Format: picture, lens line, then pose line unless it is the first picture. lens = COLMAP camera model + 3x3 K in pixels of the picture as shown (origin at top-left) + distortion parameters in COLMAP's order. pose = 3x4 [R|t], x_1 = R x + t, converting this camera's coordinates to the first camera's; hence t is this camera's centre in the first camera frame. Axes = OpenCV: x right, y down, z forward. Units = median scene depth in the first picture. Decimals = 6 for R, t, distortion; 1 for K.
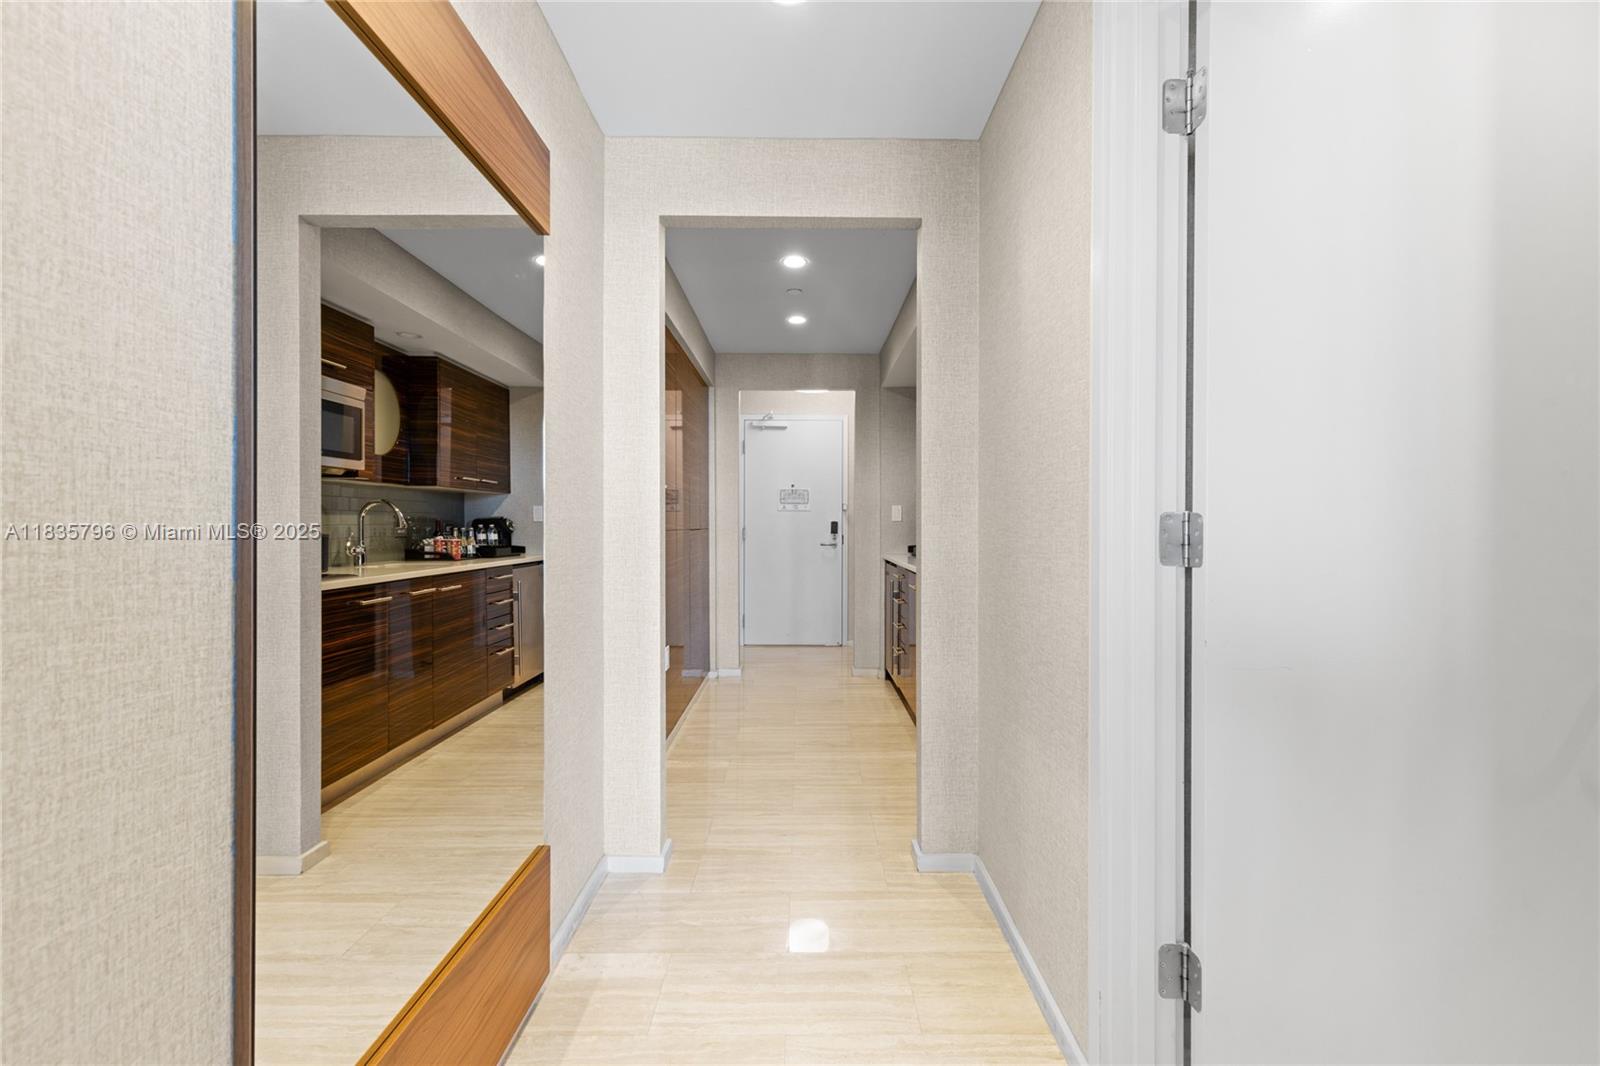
lens RADIAL K [[721.6, 0, 797.7], [0, 721.6, 537.9], [0, 0, 1]] dist [0.007379, -0.002322]
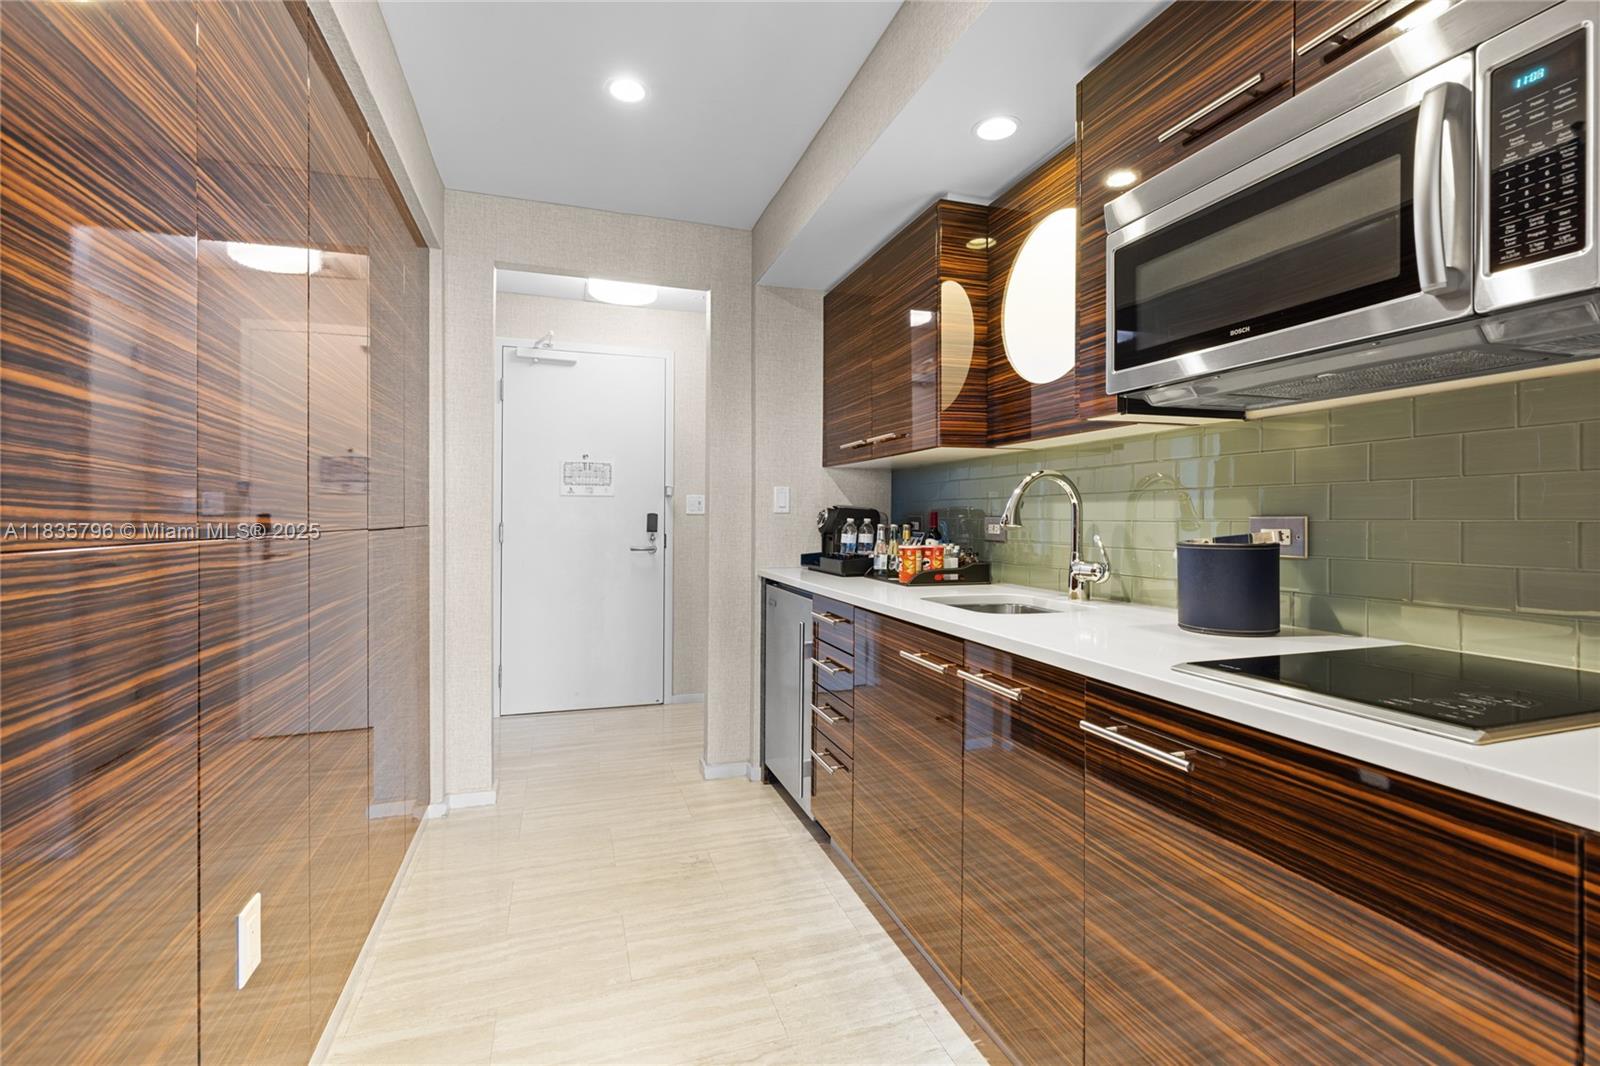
lens RADIAL K [[721.6, 0, 809.4], [0, 721.6, 520.5], [0, 0, 1]] dist [0.007379, -0.002322]
pose [[0.943571, 0.003222, 0.331155, -0.037962], [0.001505, 0.999901, -0.014017, -0.008574], [-0.331167, 0.013724, 0.943472, 0.417386]]
